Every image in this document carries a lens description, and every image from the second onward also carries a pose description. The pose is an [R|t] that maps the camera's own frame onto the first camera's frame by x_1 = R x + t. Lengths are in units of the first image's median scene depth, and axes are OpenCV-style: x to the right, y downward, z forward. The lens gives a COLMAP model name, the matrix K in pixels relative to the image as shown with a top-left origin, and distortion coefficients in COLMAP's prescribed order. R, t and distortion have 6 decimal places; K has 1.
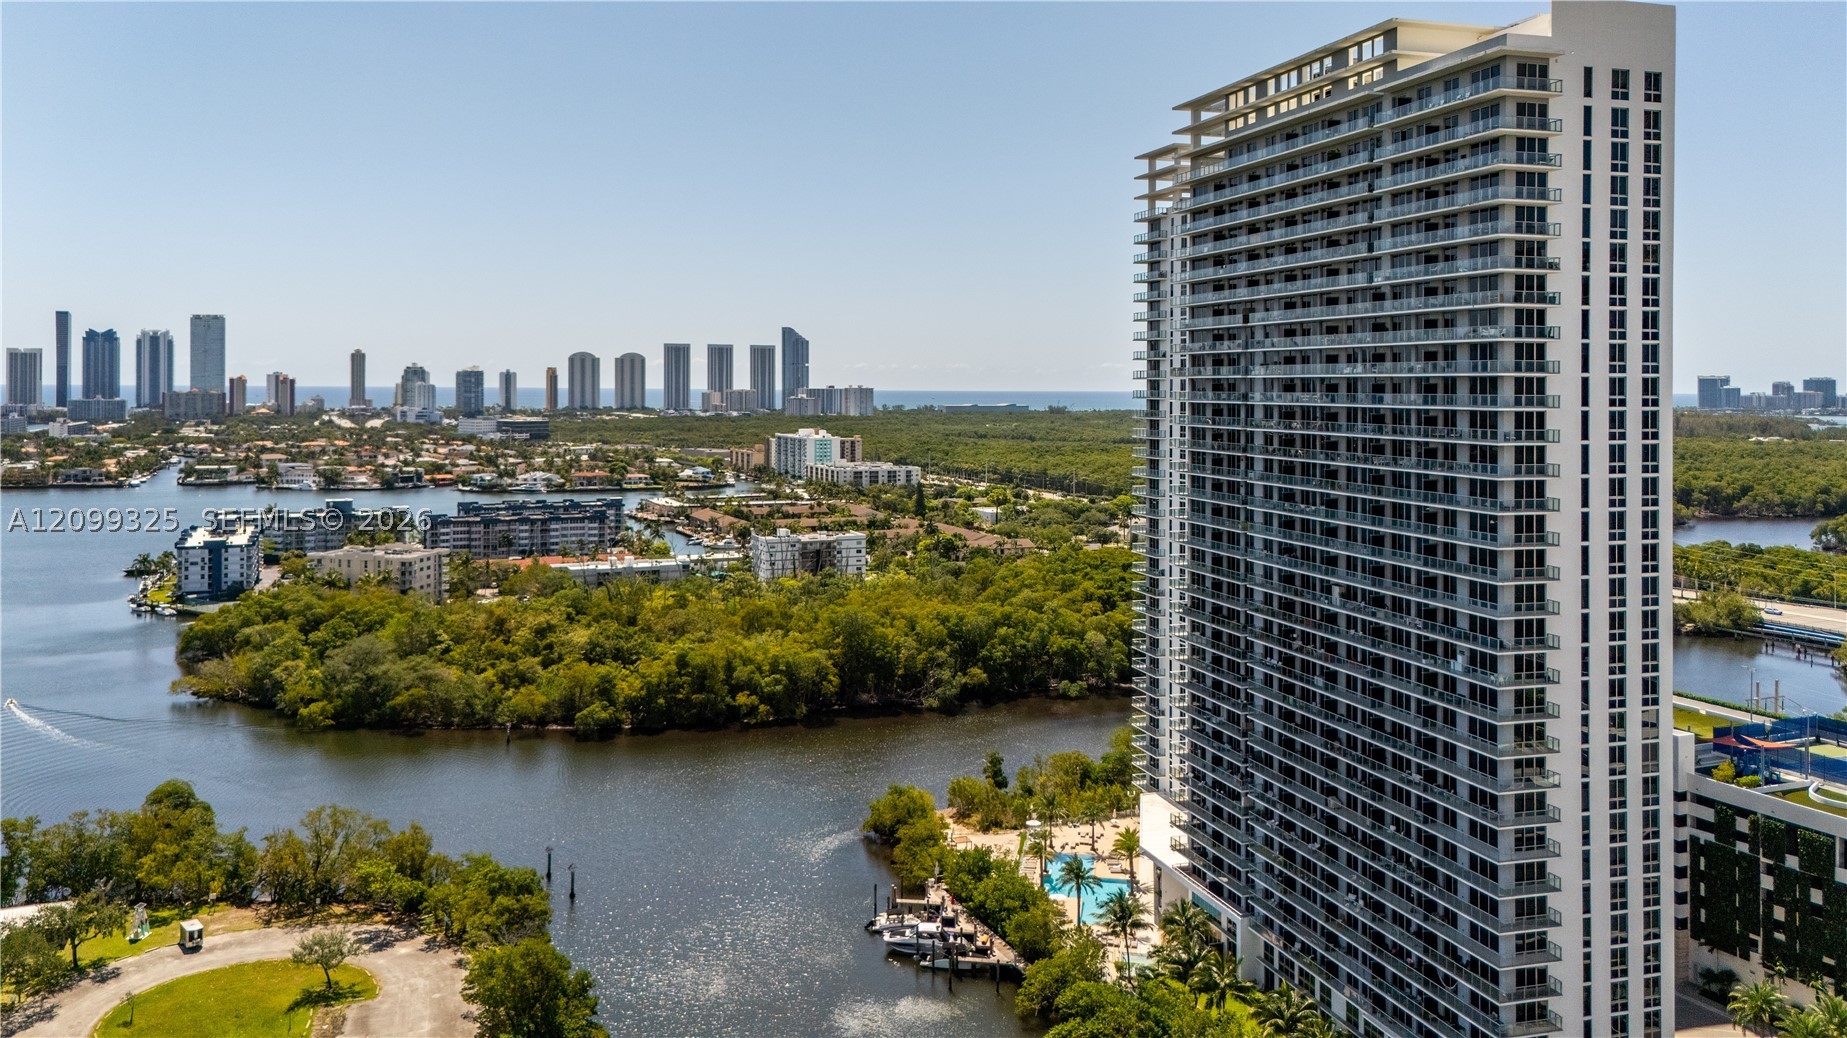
lens RADIAL K [[1337.4, 0, 1015.6], [0, 1337.4, 523.2], [0, 0, 1]] dist [0.071217, -0.075255]
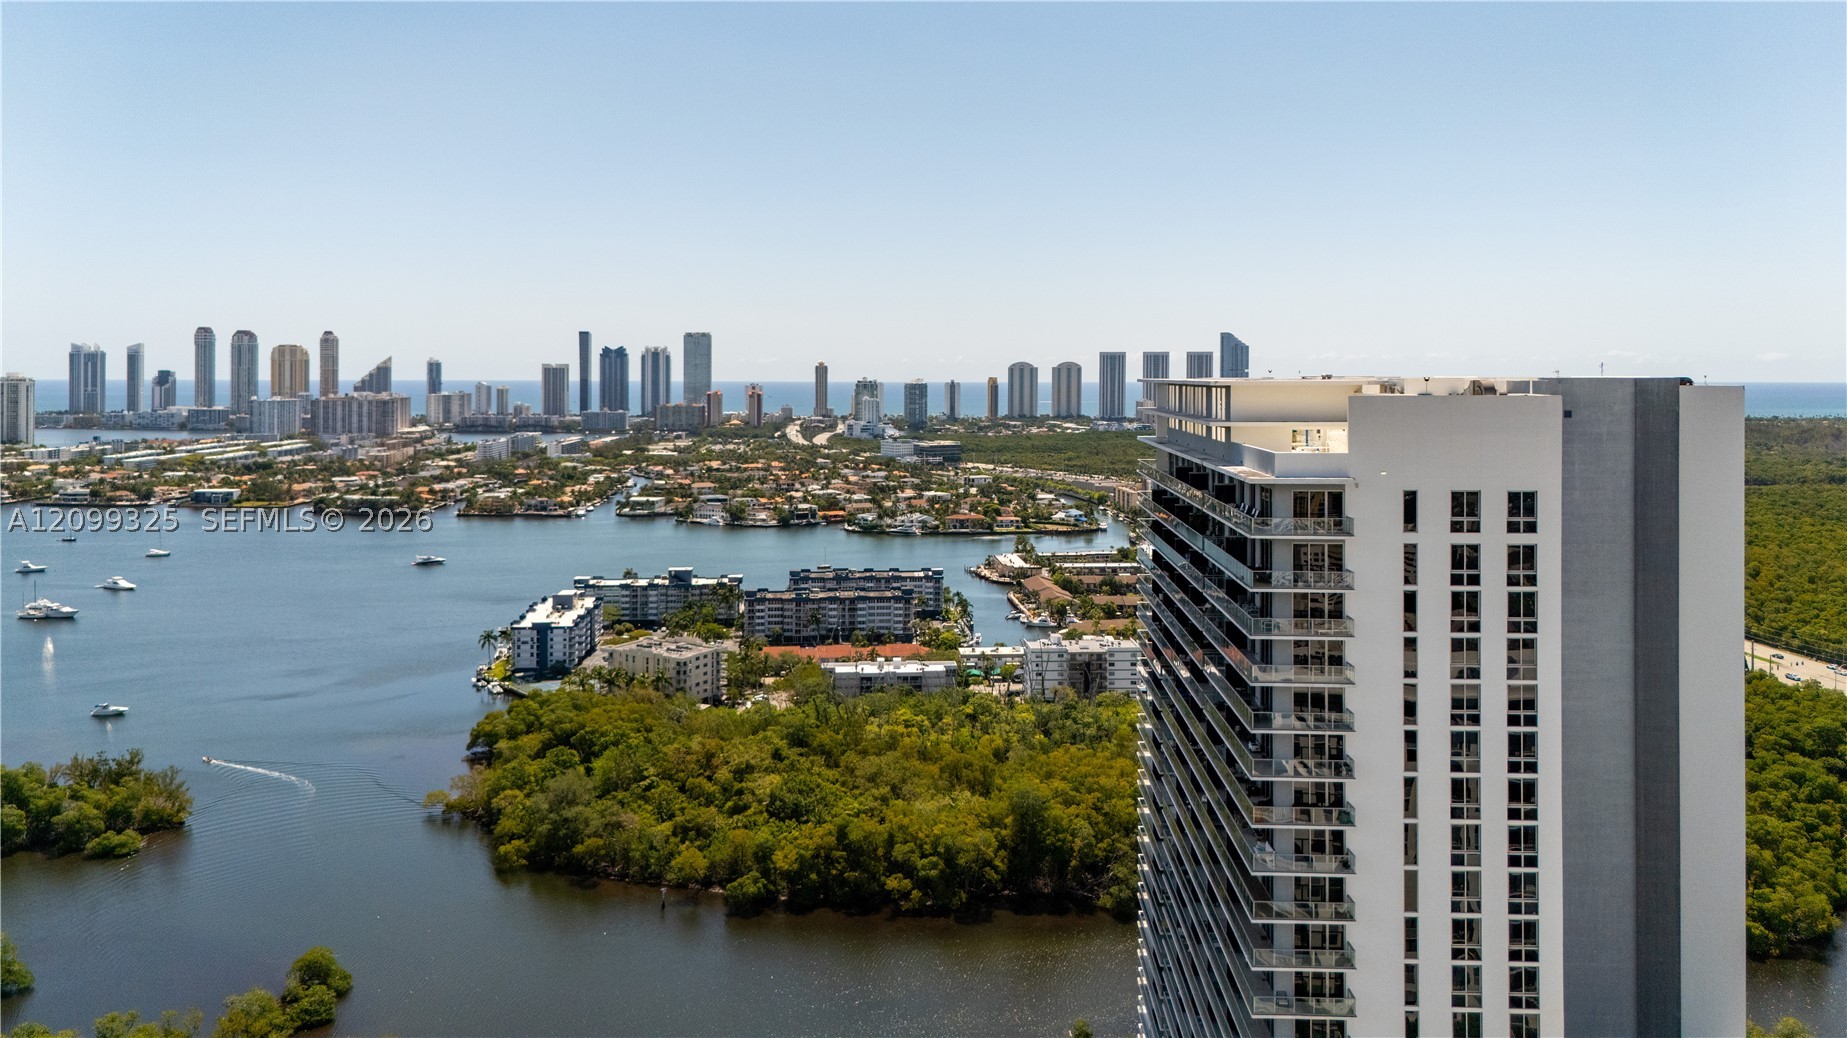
lens RADIAL K [[1400.6, 0, 1017.3], [0, 1400.6, 489.9], [0, 0, 1]] dist [0.059136, -0.003066]
pose [[0.947561, 0.025099, -0.318587, 0.111531], [-0.033617, 0.999209, -0.021266, -0.075797], [0.317801, 0.030861, 0.947655, 0.056156]]
